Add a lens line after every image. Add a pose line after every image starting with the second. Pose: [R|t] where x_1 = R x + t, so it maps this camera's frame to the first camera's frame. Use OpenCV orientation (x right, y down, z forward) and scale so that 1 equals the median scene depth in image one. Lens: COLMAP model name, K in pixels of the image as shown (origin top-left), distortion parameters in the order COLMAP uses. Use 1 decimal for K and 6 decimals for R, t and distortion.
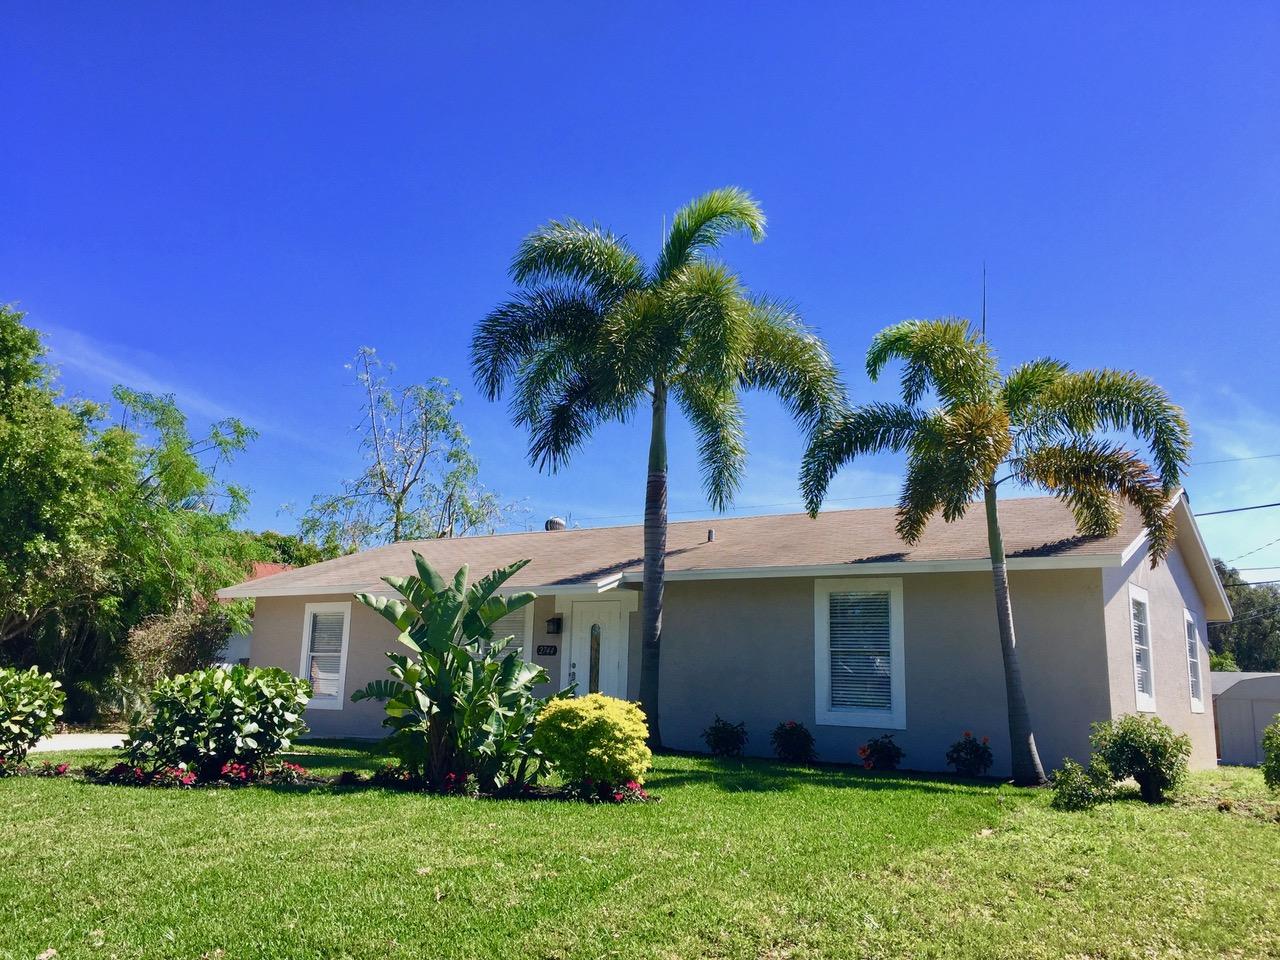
lens RADIAL K [[1116.5, 0, 622.6], [0, 1116.5, 479.6], [0, 0, 1]] dist [0.063480, -0.004940]
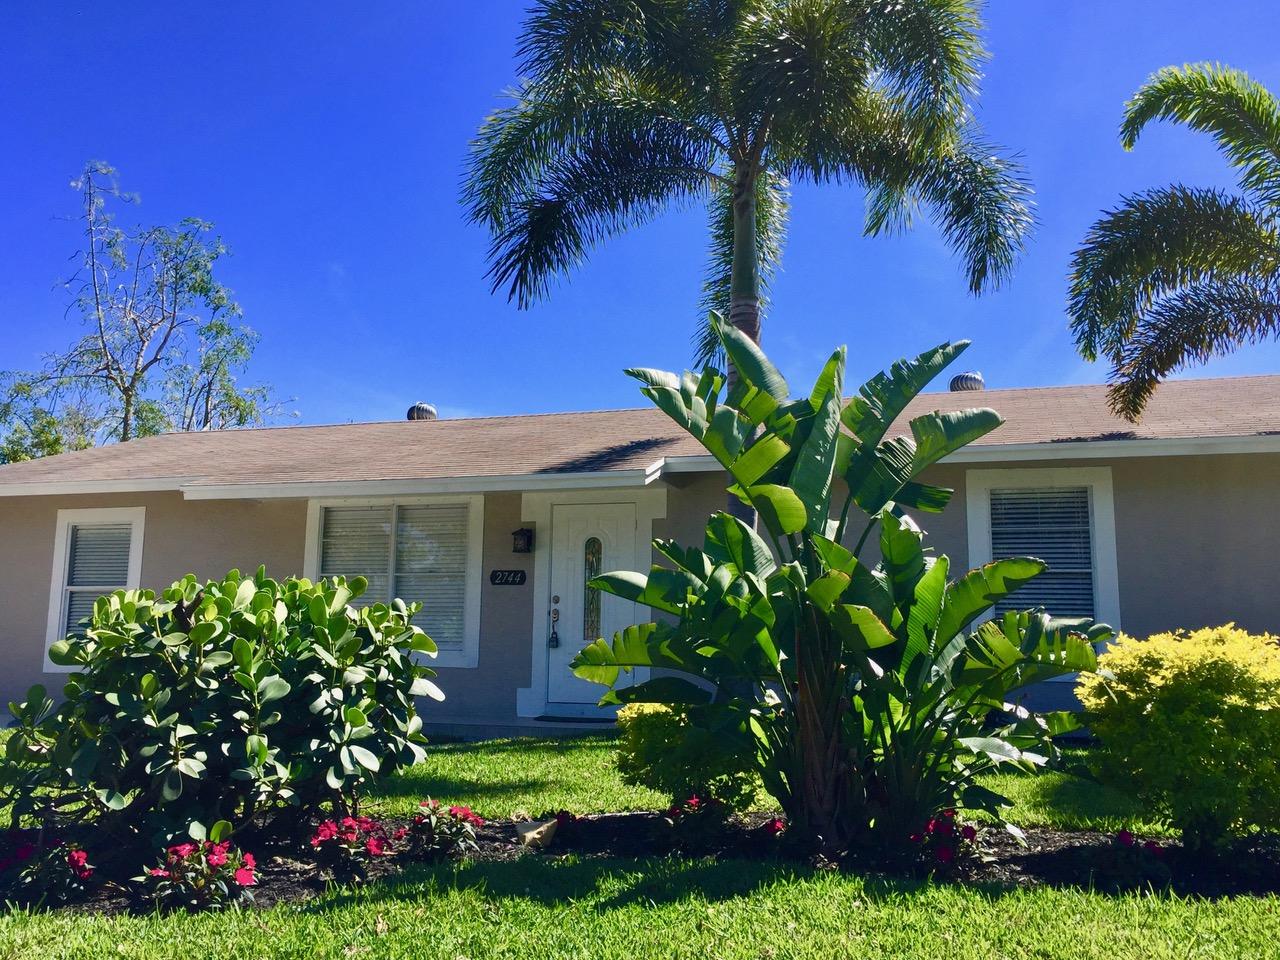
lens RADIAL K [[1197.0, 0, 640.0], [0, 1197.0, 480.0], [0, 0, 1]] dist [0.106367, 0.003411]
pose [[0.963744, 0.024449, 0.265707, -0.183233], [-0.037900, 0.998240, 0.045615, 0.060568], [-0.264124, -0.054032, 0.962974, 0.304411]]
